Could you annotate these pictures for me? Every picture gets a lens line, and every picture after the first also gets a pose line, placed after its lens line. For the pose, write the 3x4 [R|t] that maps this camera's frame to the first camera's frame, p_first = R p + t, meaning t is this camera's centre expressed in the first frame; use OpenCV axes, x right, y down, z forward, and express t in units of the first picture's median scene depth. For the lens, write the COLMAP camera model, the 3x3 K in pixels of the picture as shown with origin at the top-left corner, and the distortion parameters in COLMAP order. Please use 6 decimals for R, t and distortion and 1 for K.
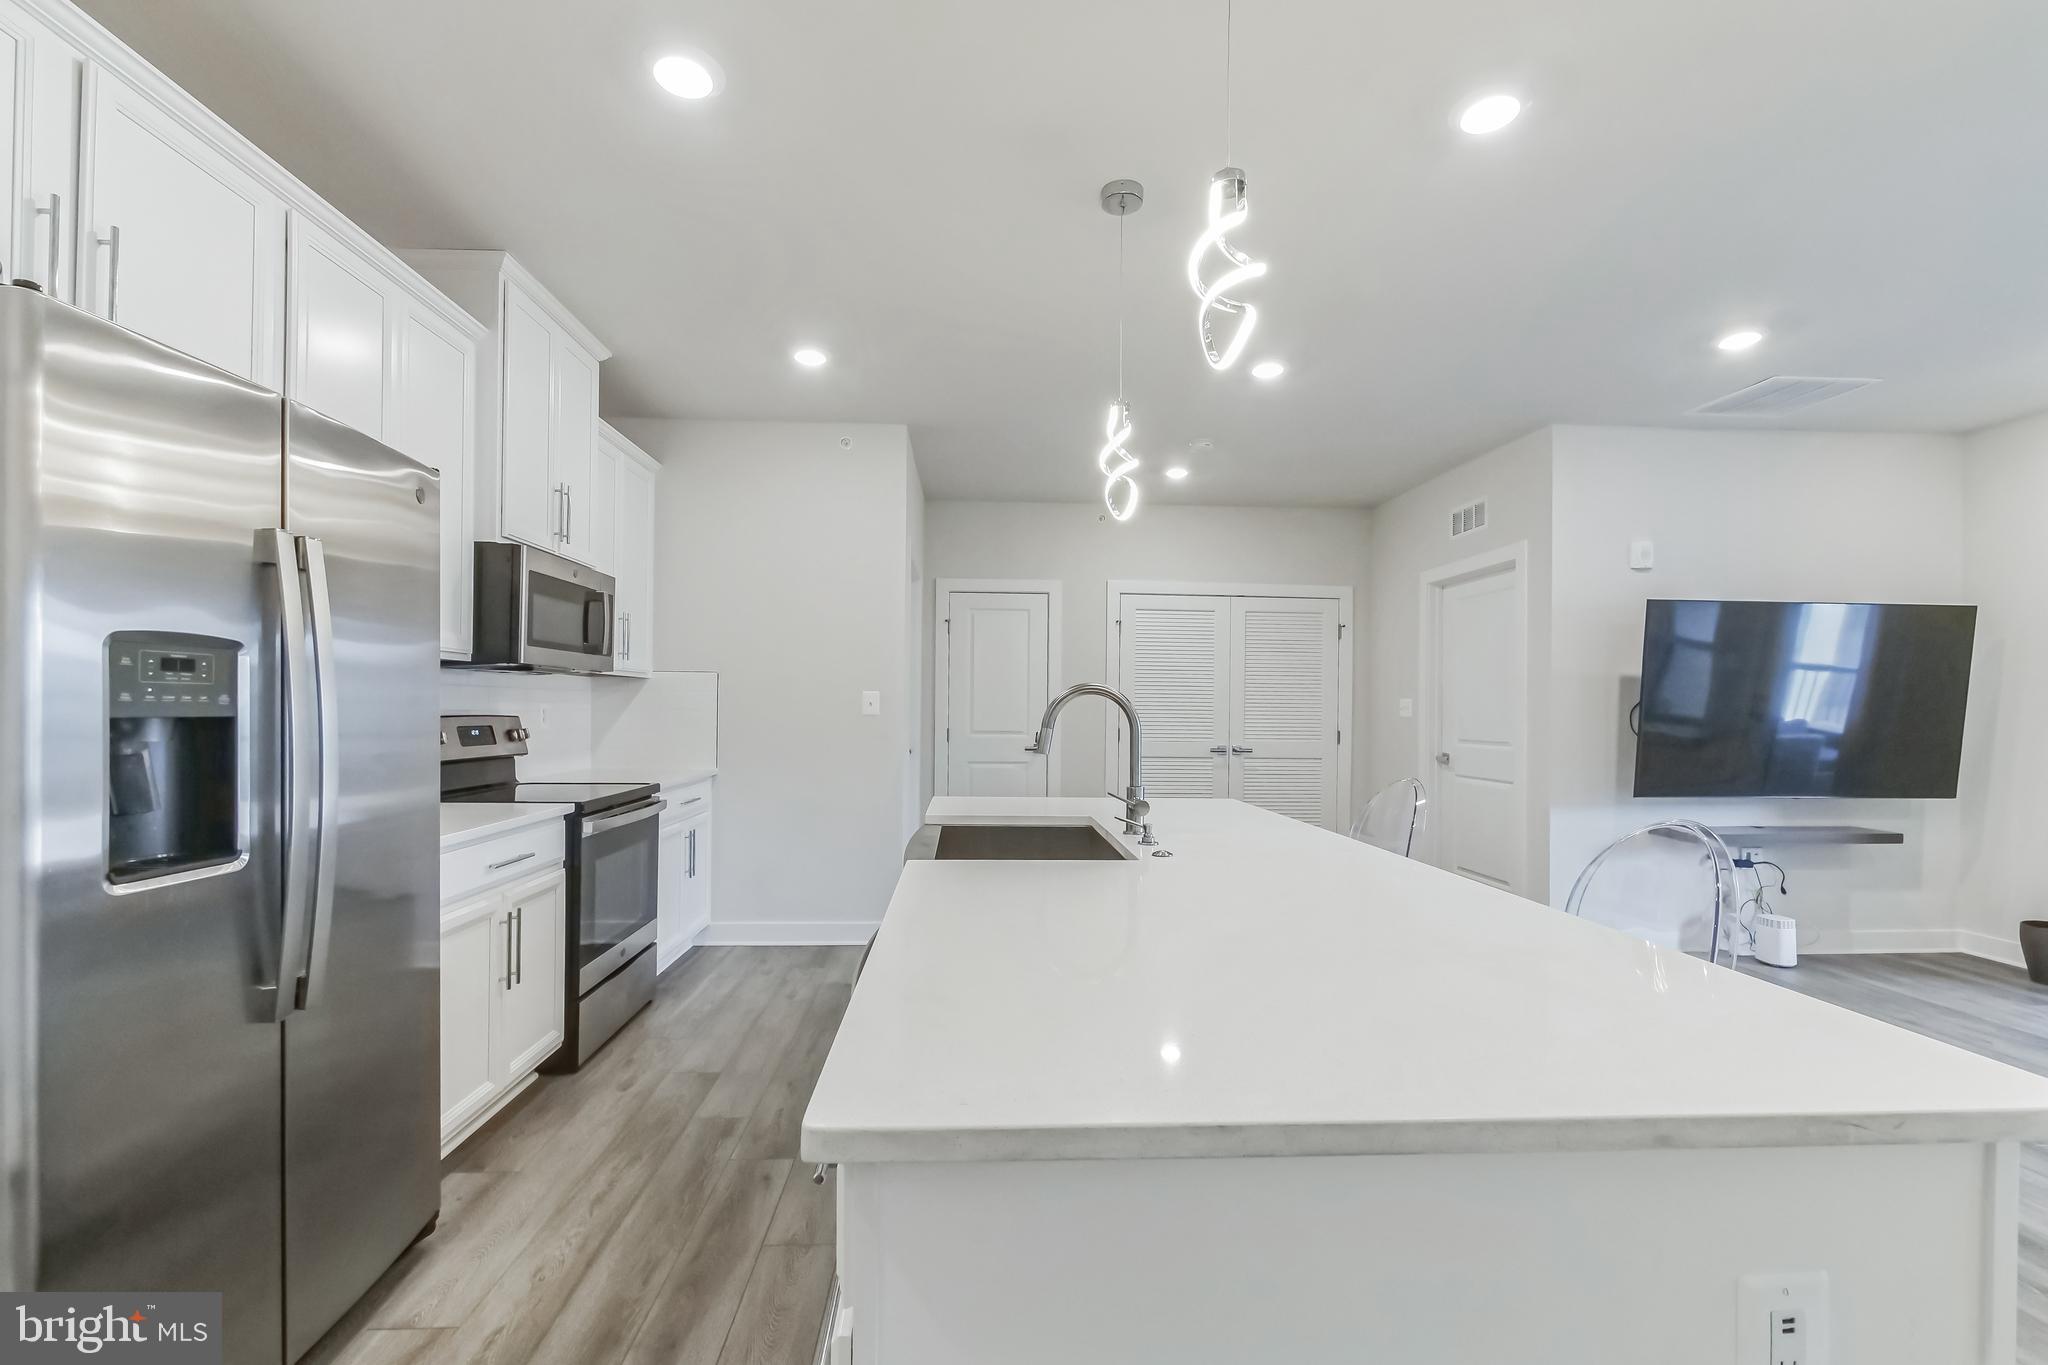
lens RADIAL K [[862.0, 0, 1009.1], [0, 862.0, 706.5], [0, 0, 1]] dist [-0.020752, 0.000291]
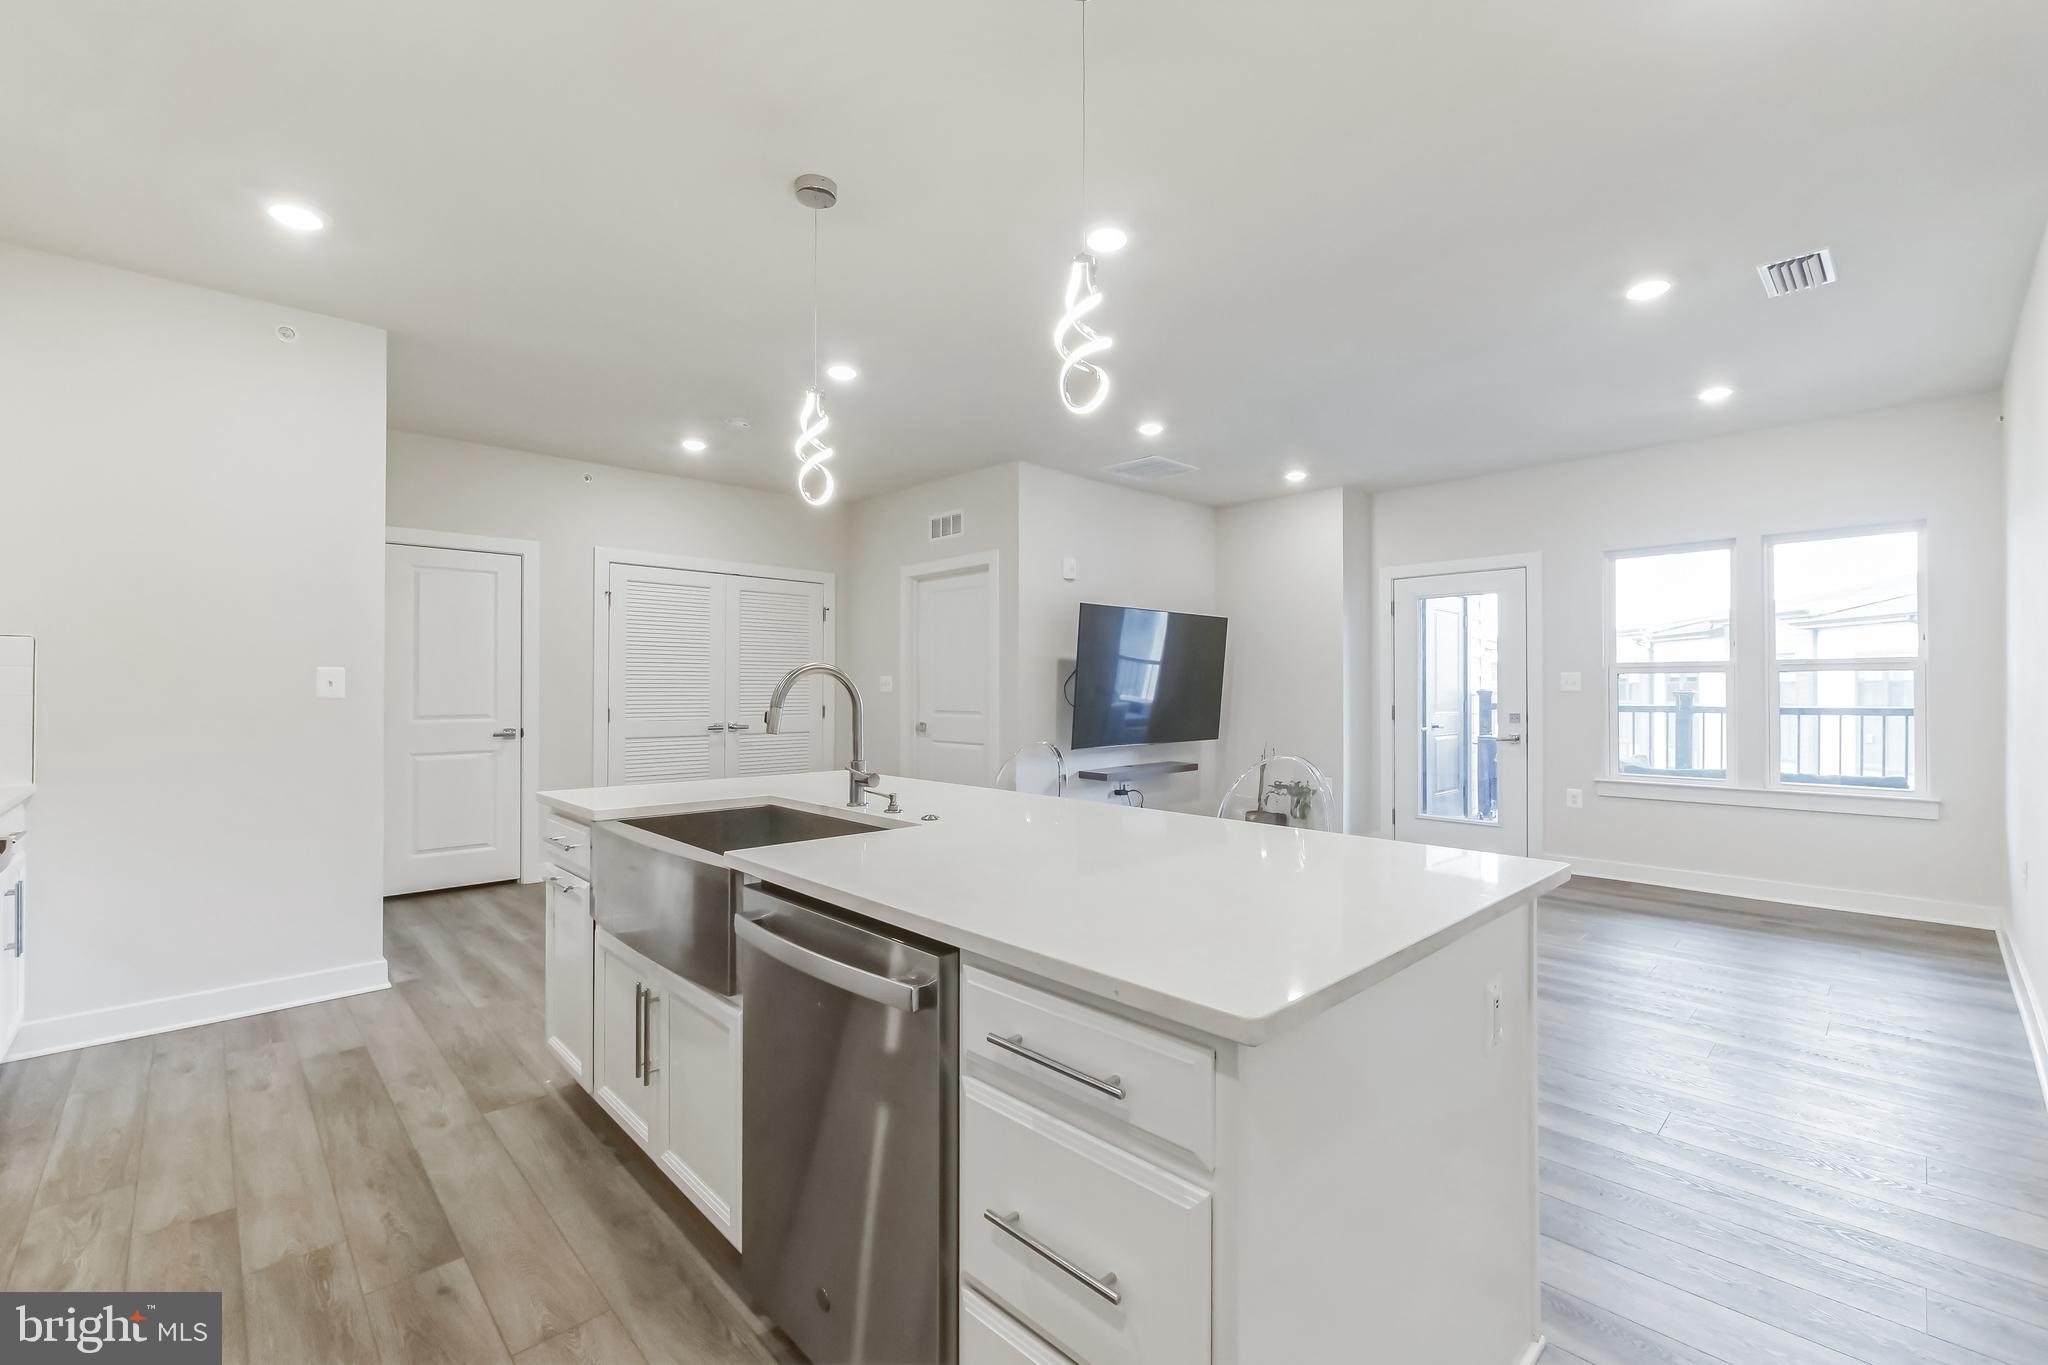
lens RADIAL K [[853.6, 0, 1024.0], [0, 853.6, 682.5], [0, 0, 1]] dist [-0.014276, 0.000138]
pose [[0.756372, -0.005290, 0.654120, -0.186410], [0.005255, 0.999984, 0.002011, -0.002446], [-0.654121, 0.001917, 0.756388, 0.031994]]
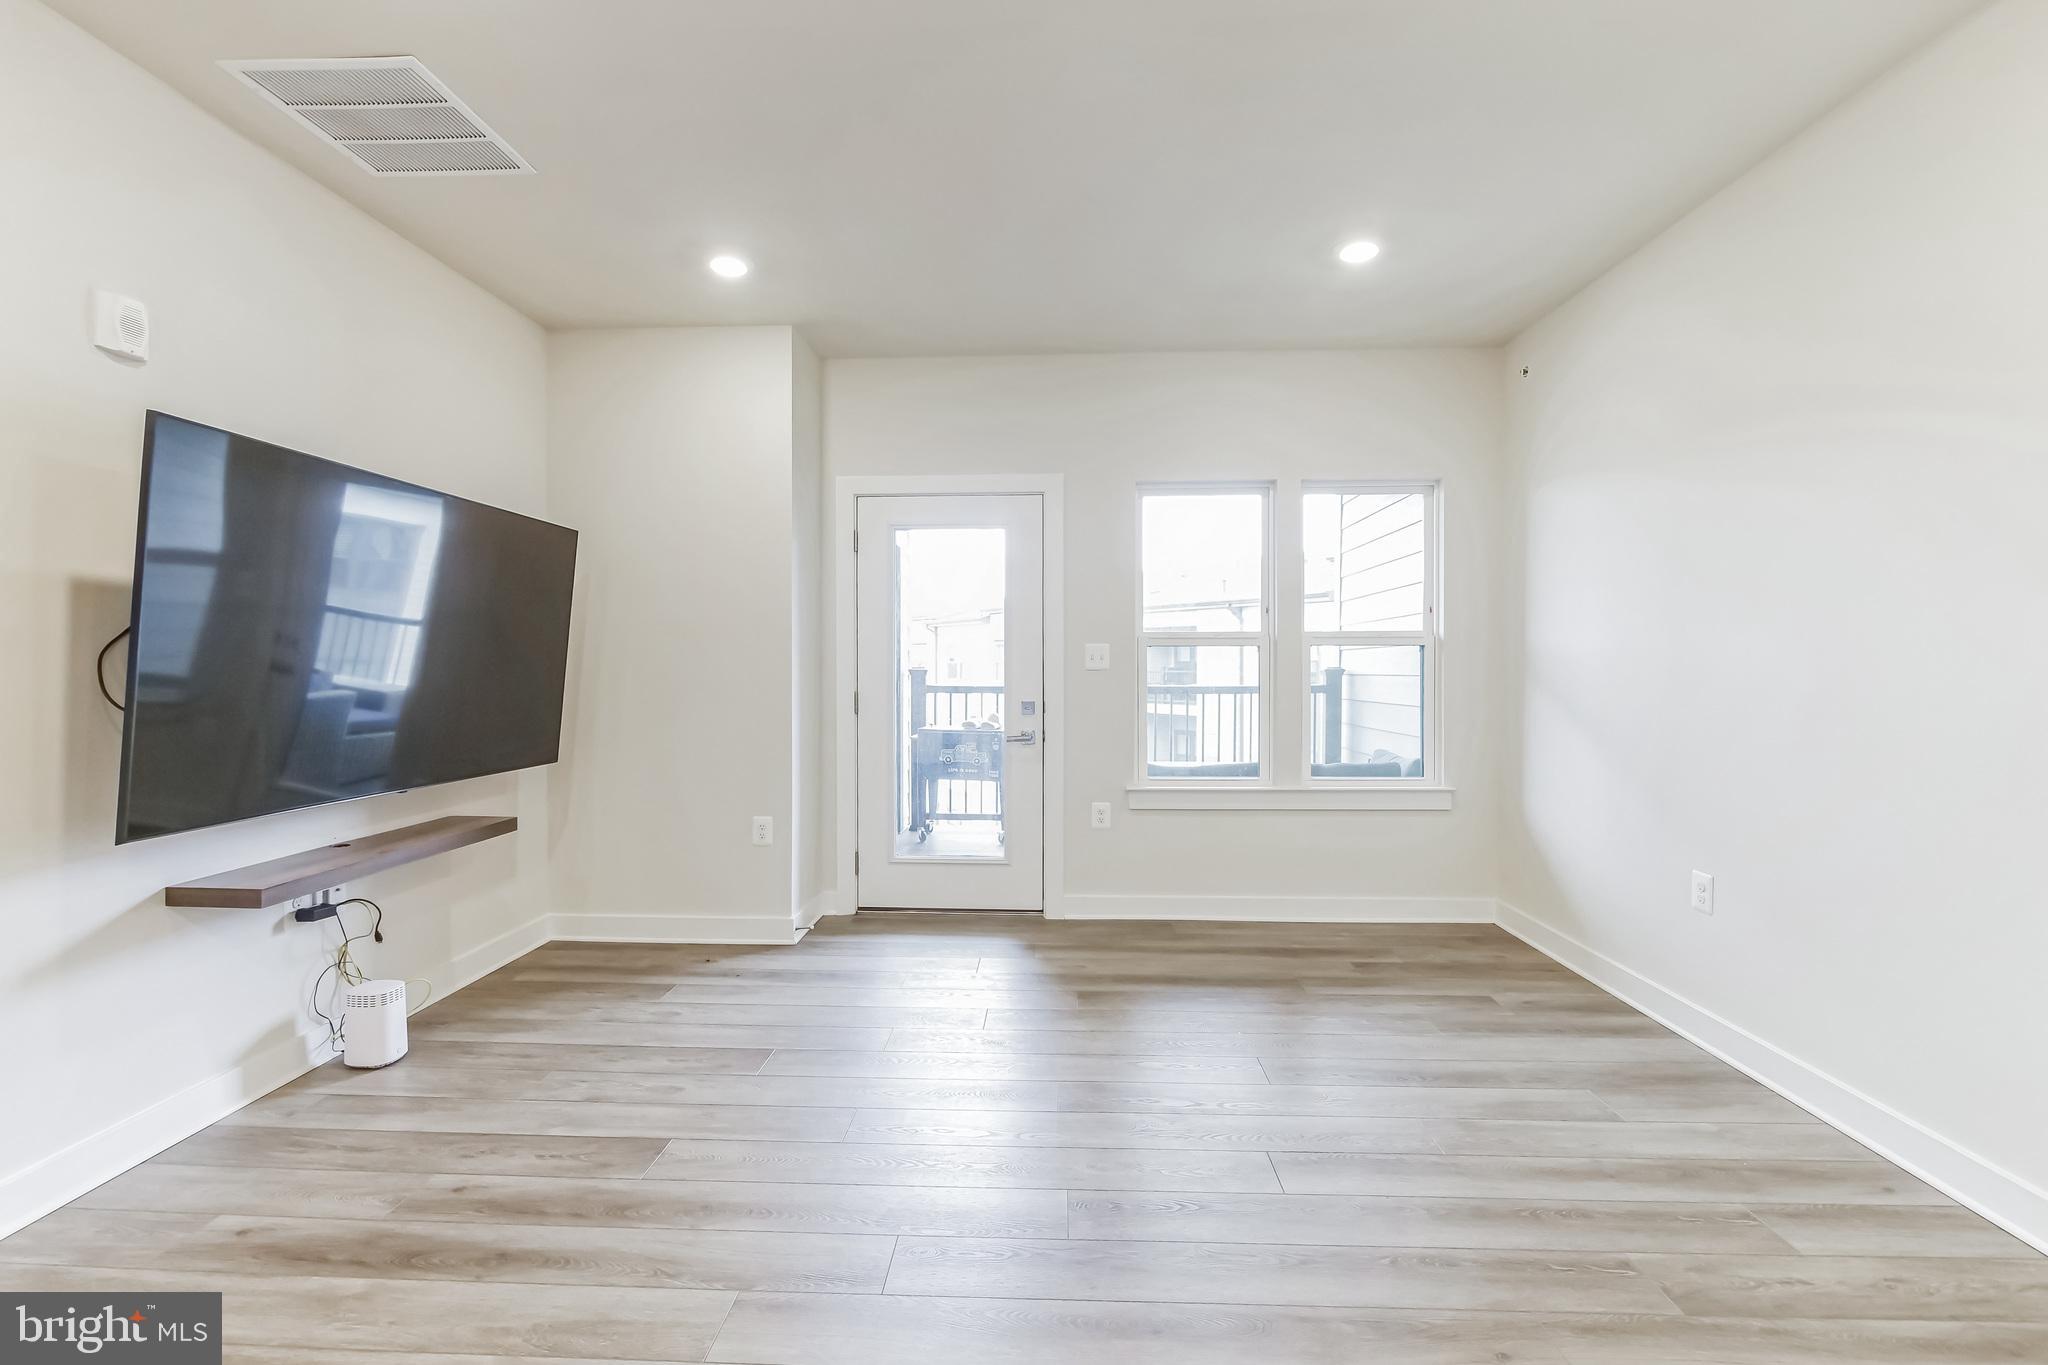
lens RADIAL K [[924.4, 0, 1047.5], [0, 924.4, 674.6], [0, 0, 1]] dist [0.000960, 0.000451]
pose [[0.101918, -0.016404, 0.994658, 0.275106], [-0.001405, 0.999861, 0.016634, 0.006869], [-0.994792, -0.003093, 0.101880, 0.427208]]
